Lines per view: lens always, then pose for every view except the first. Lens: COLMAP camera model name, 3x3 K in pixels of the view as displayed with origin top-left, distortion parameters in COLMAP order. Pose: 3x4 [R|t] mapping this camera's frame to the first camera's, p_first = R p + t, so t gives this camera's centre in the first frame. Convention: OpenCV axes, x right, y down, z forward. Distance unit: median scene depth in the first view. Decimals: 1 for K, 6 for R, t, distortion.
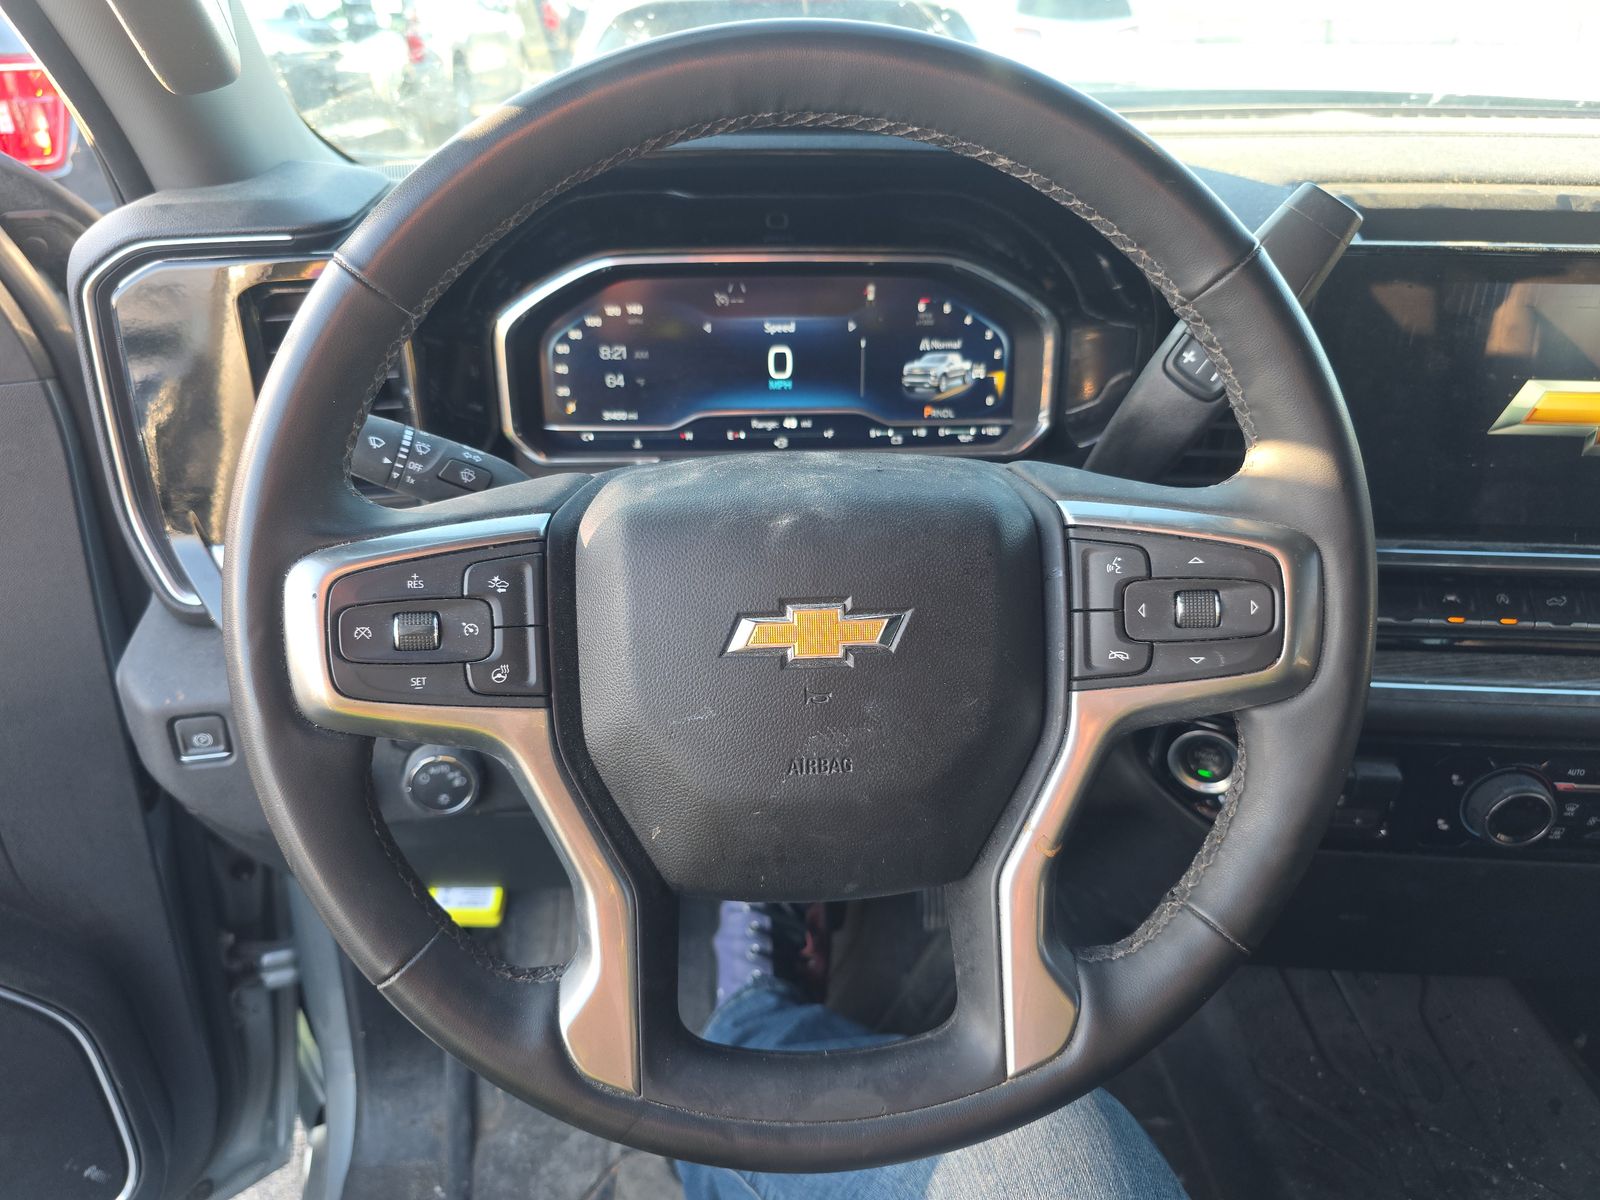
lens RADIAL K [[1031.4, 0, 800.5], [0, 1031.4, 642.2], [0, 0, 1]] dist [0.026726, -0.028909]
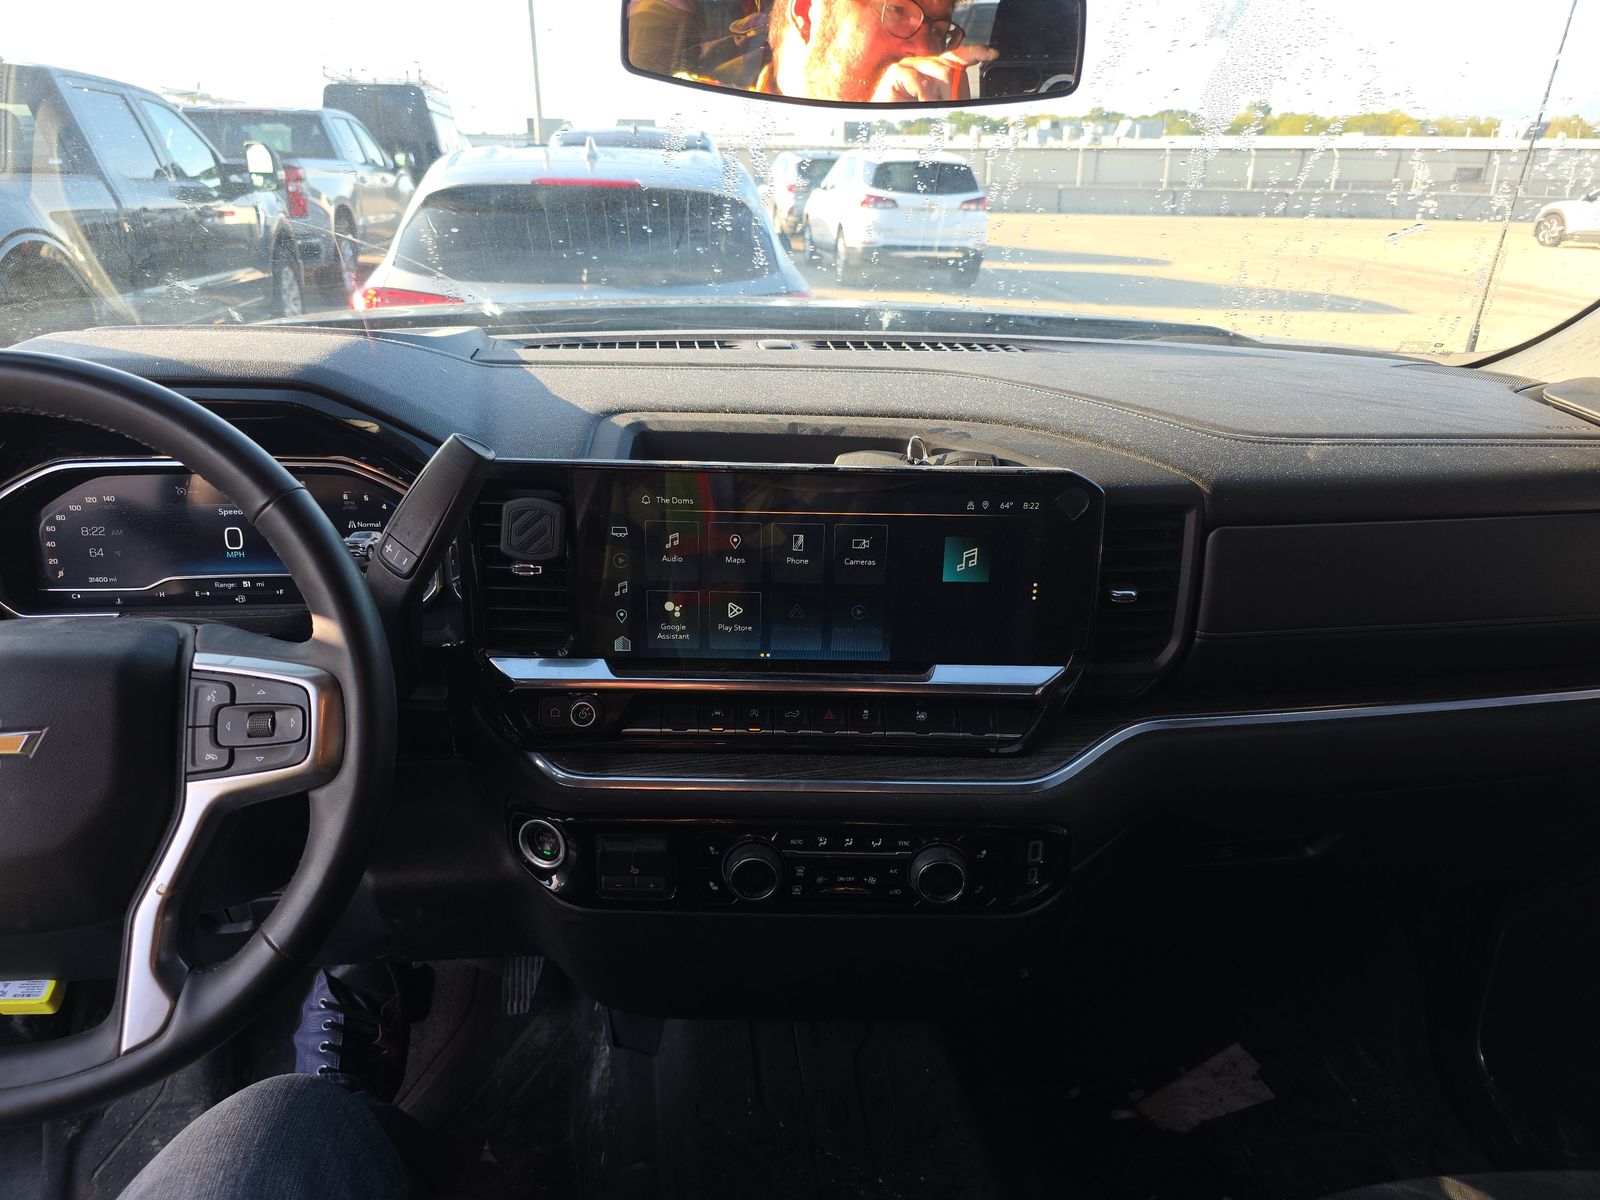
lens RADIAL K [[1031.4, 0, 800.5], [0, 1031.4, 642.2], [0, 0, 1]] dist [0.026726, -0.028909]
pose [[0.996721, -0.010965, 0.080174, 0.589479], [0.020408, 0.992812, -0.117929, 0.024108], [-0.078305, 0.119178, 0.989780, -0.319397]]
